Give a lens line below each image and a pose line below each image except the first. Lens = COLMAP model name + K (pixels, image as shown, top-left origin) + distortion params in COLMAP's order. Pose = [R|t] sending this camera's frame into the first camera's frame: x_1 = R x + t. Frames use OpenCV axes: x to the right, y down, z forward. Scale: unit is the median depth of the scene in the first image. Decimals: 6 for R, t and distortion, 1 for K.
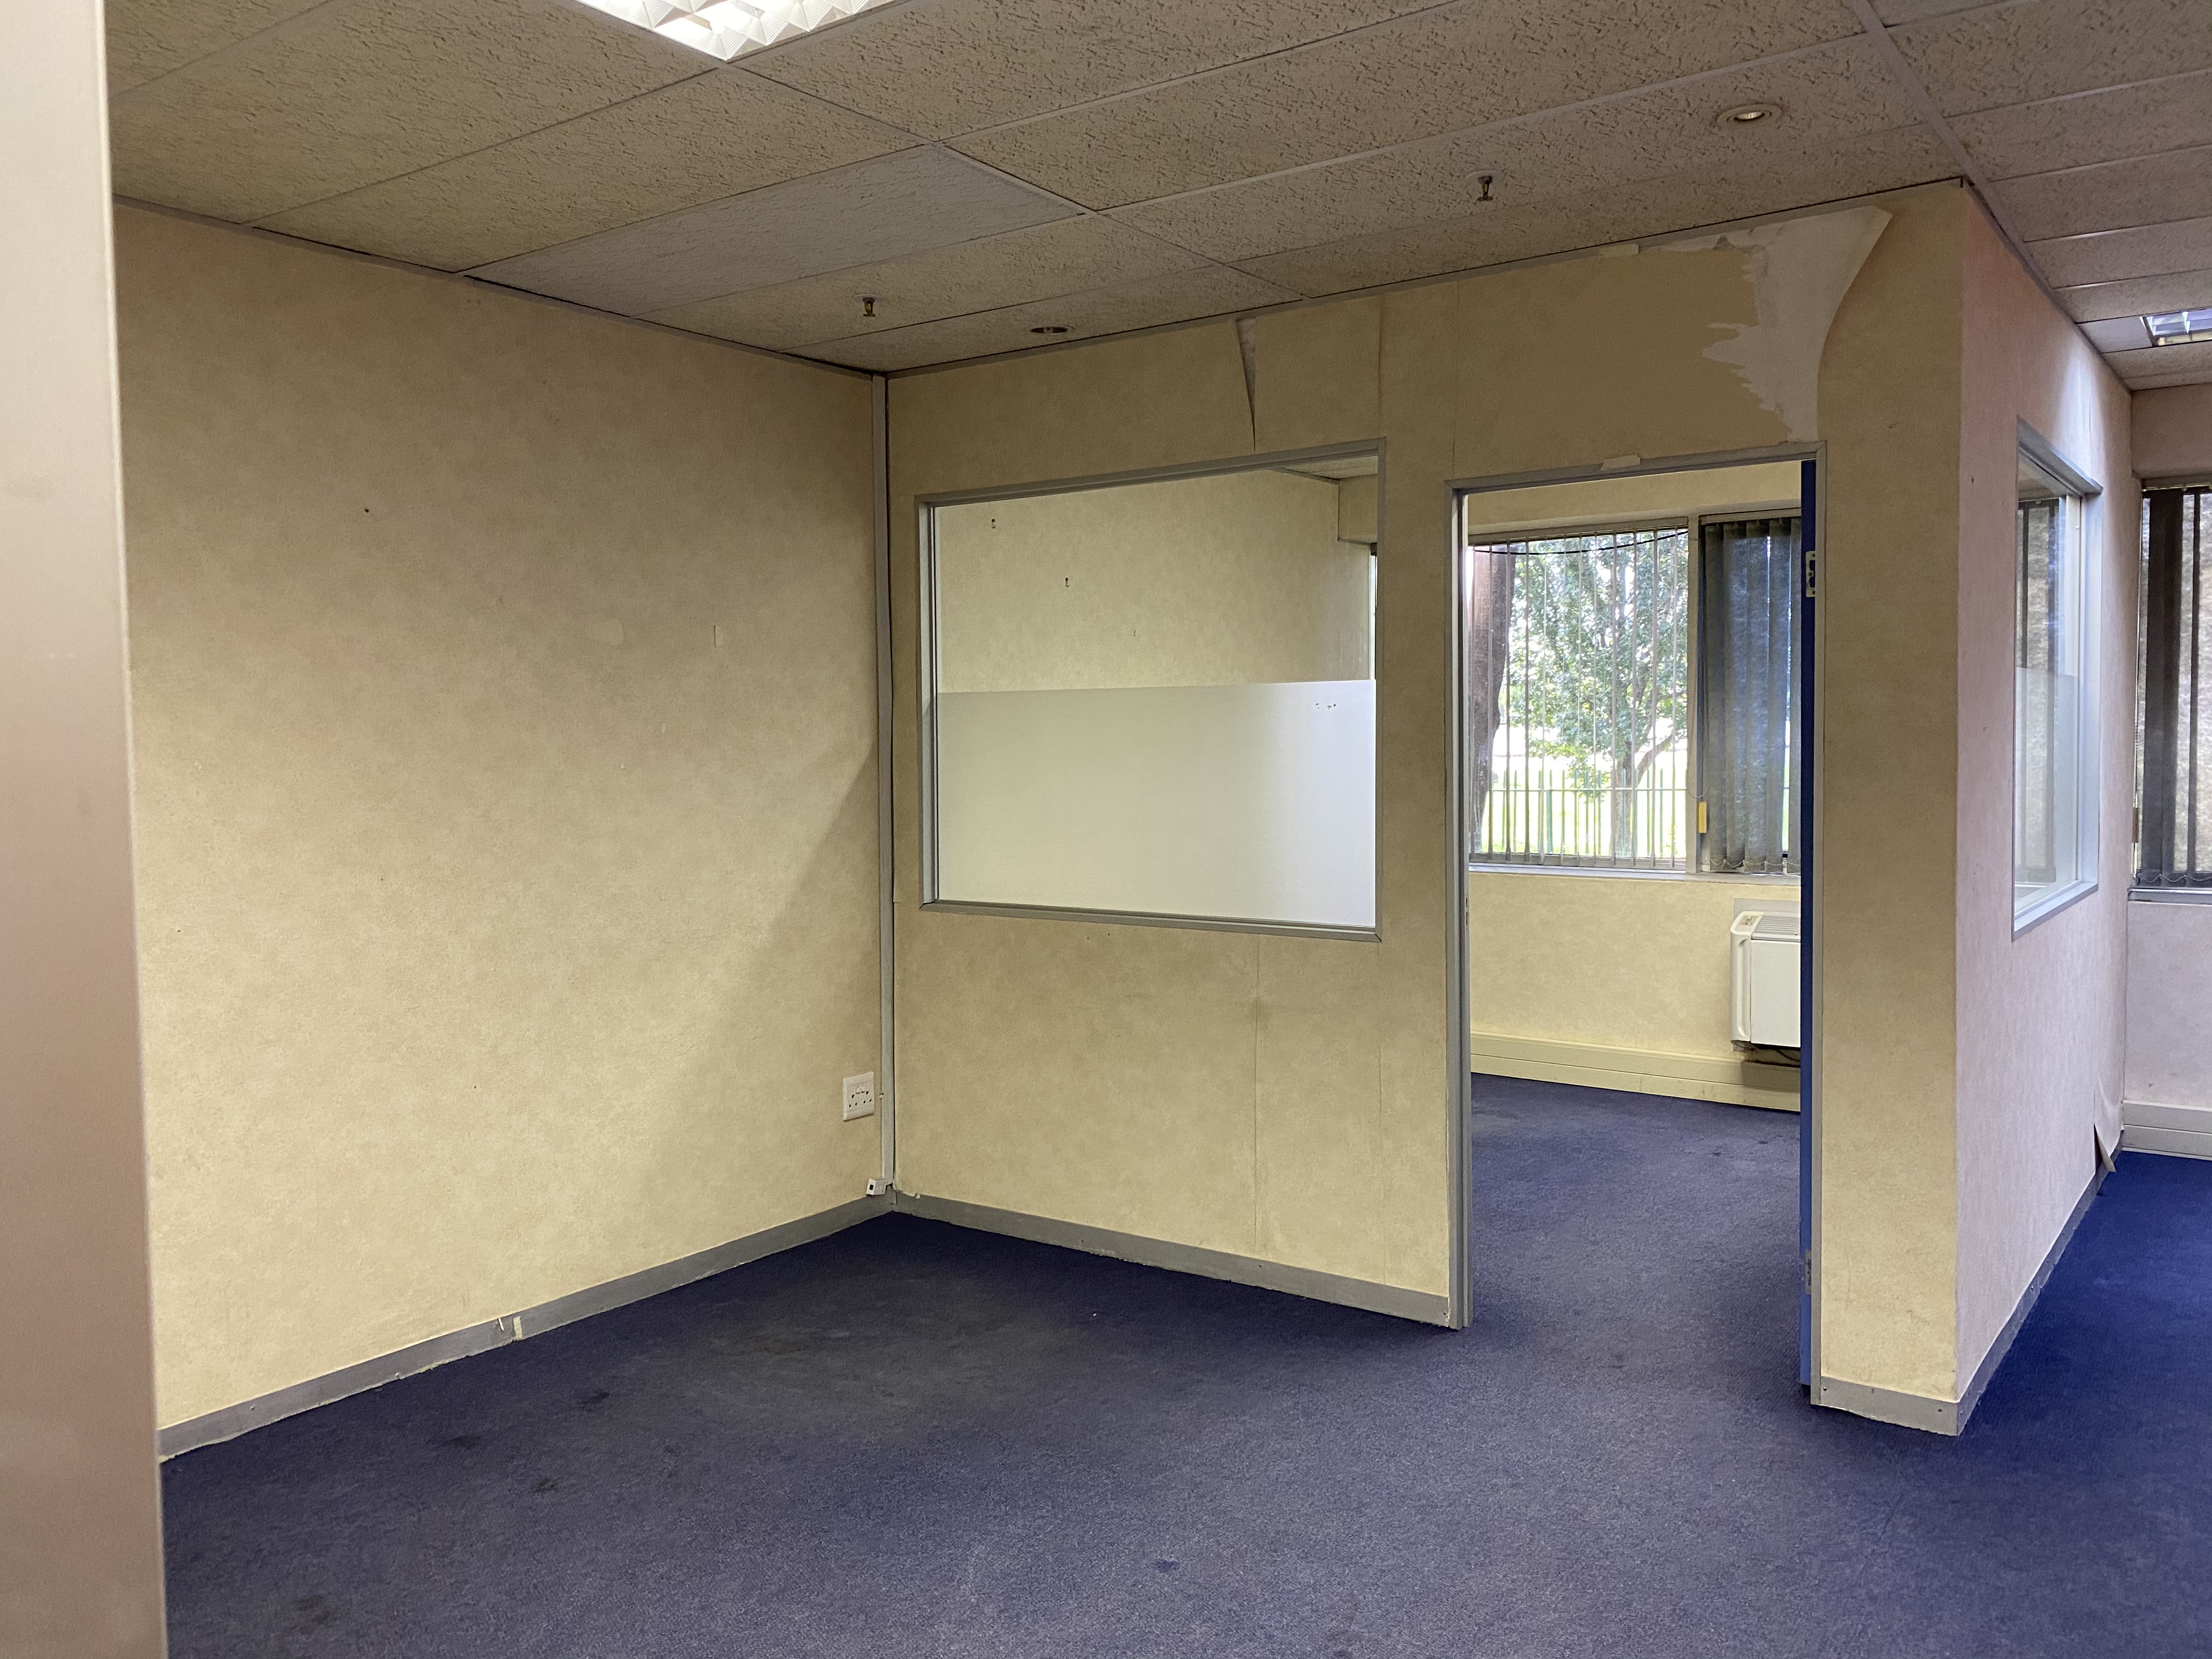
lens RADIAL K [[1700.7, 0, 1092.4], [0, 1700.7, 817.9], [0, 0, 1]] dist [0.034975, -0.041888]
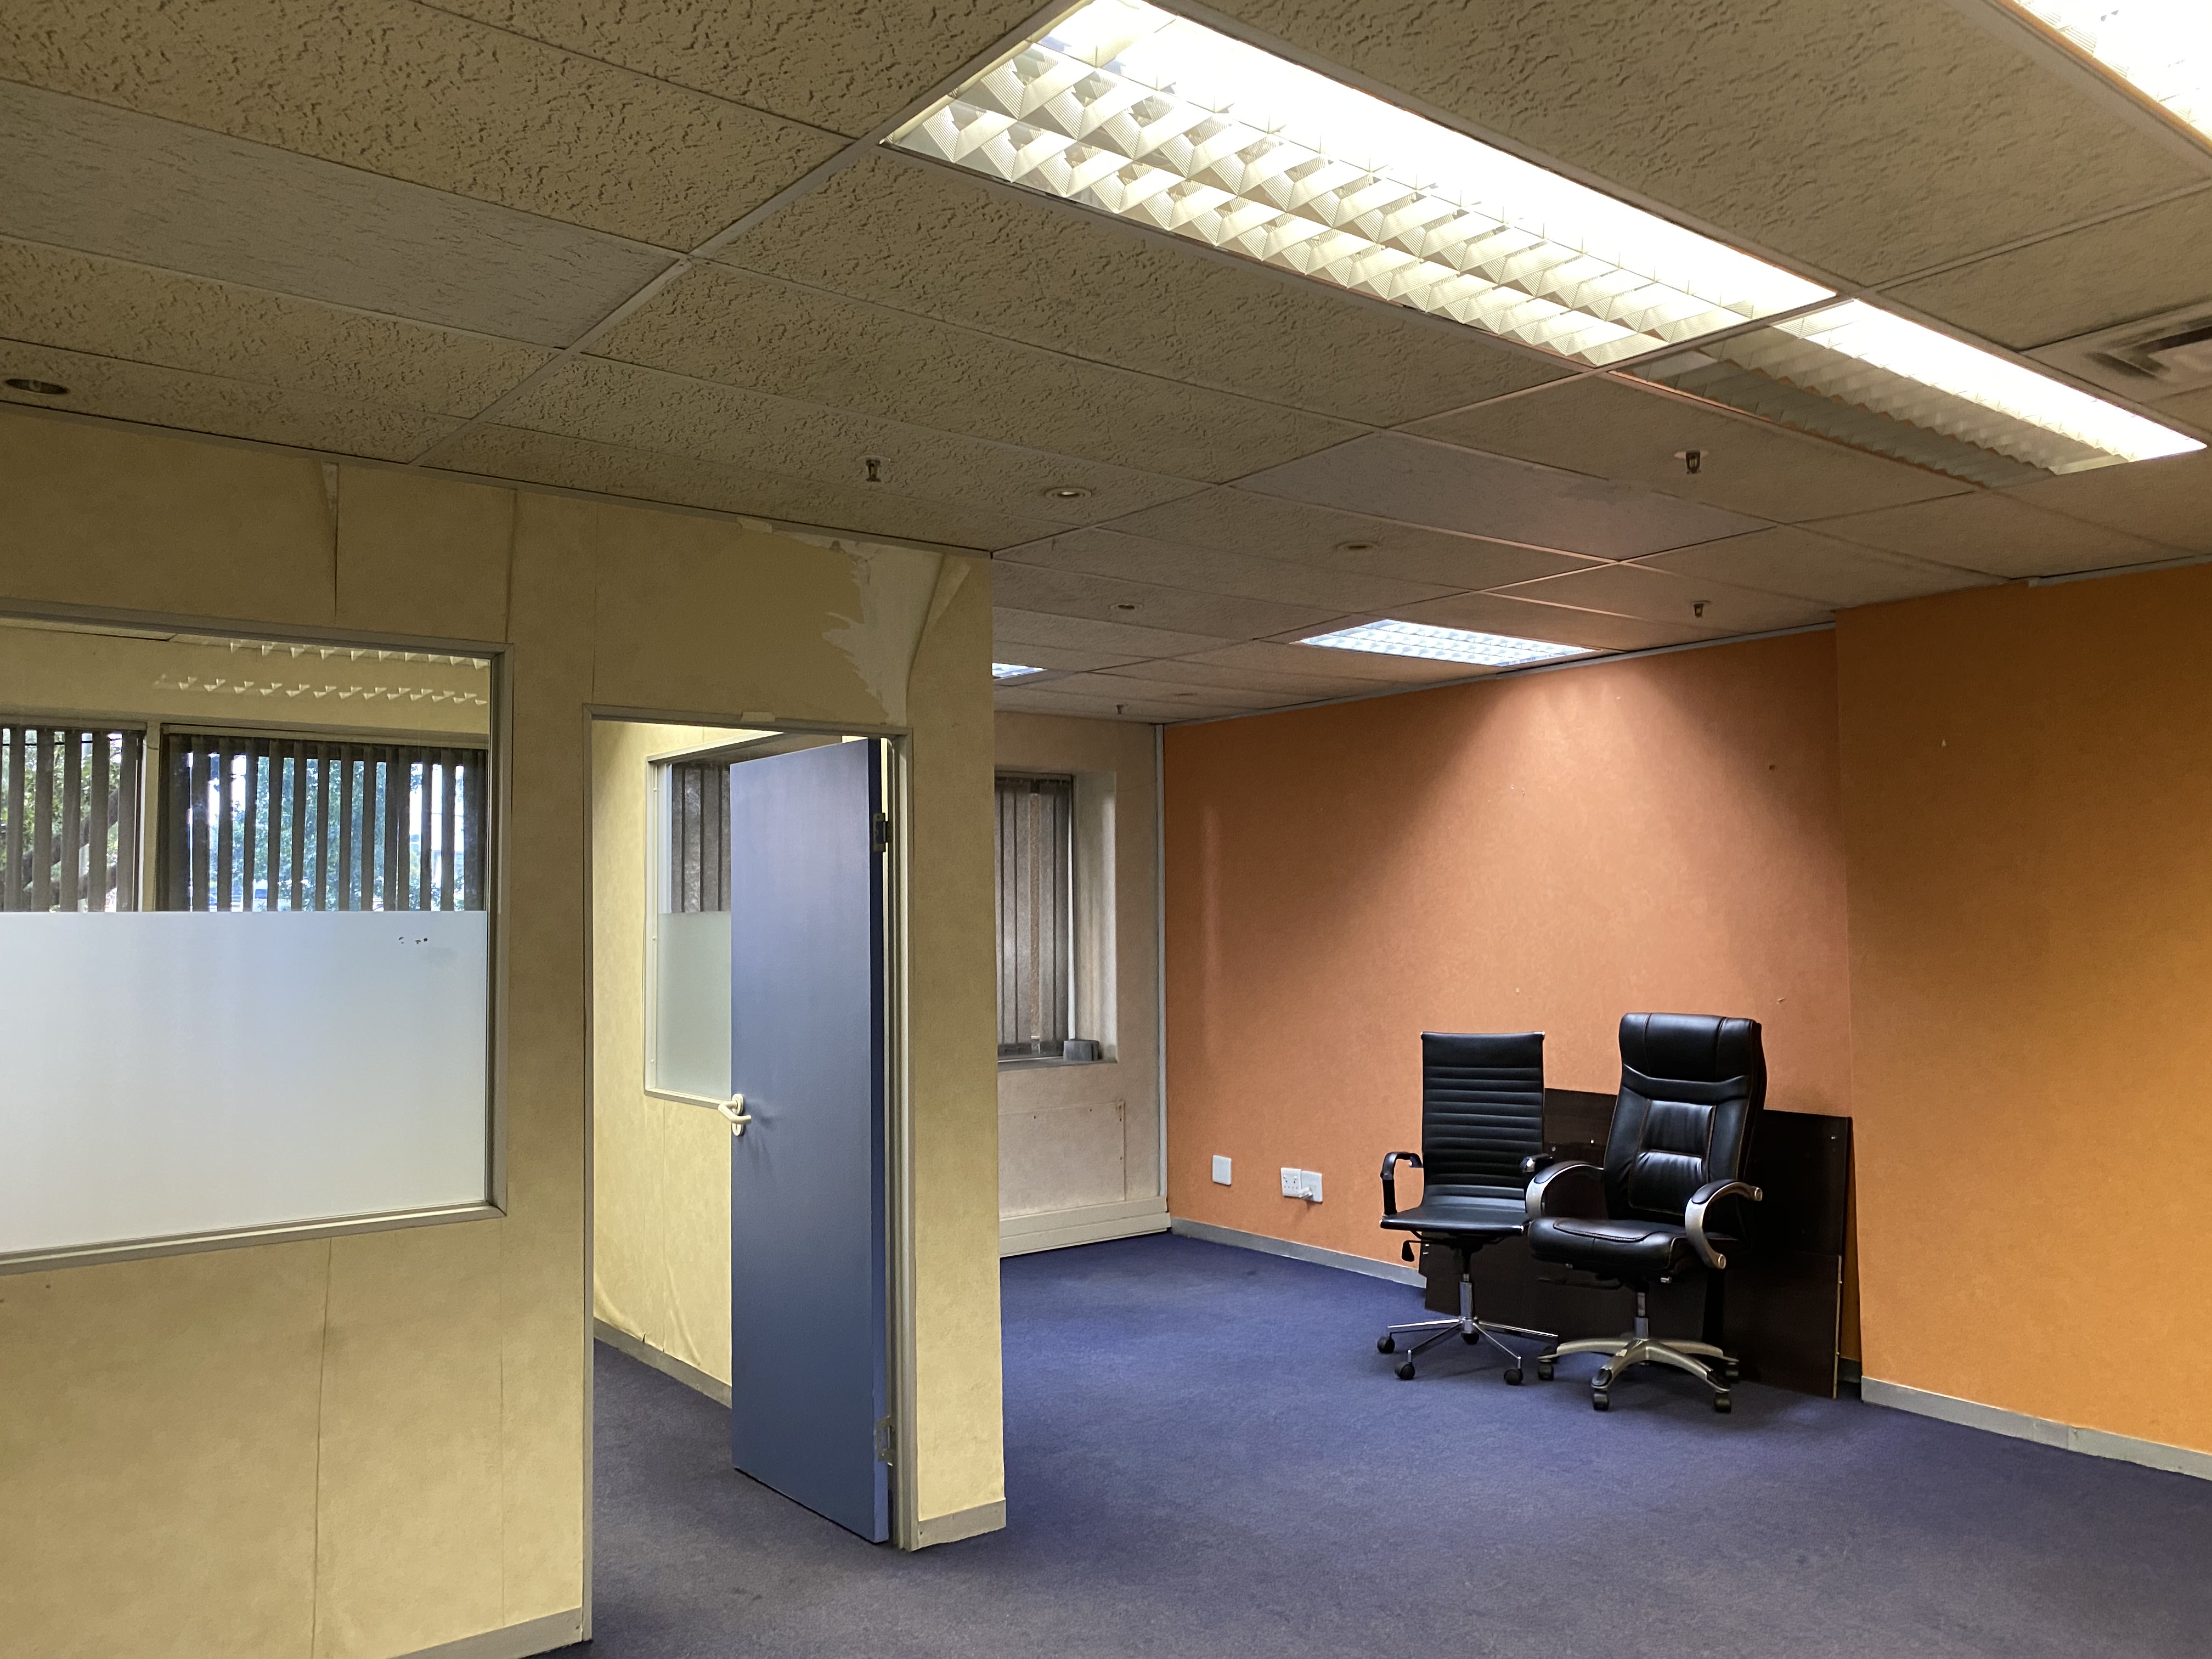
lens RADIAL K [[1700.7, 0, 1091.1], [0, 1700.7, 813.0], [0, 0, 1]] dist [0.034975, -0.041888]
pose [[0.282651, 0.068862, 0.956748, -0.577450], [0.055662, 0.994562, -0.088028, -0.036878], [-0.957607, 0.078135, 0.277281, 0.447198]]
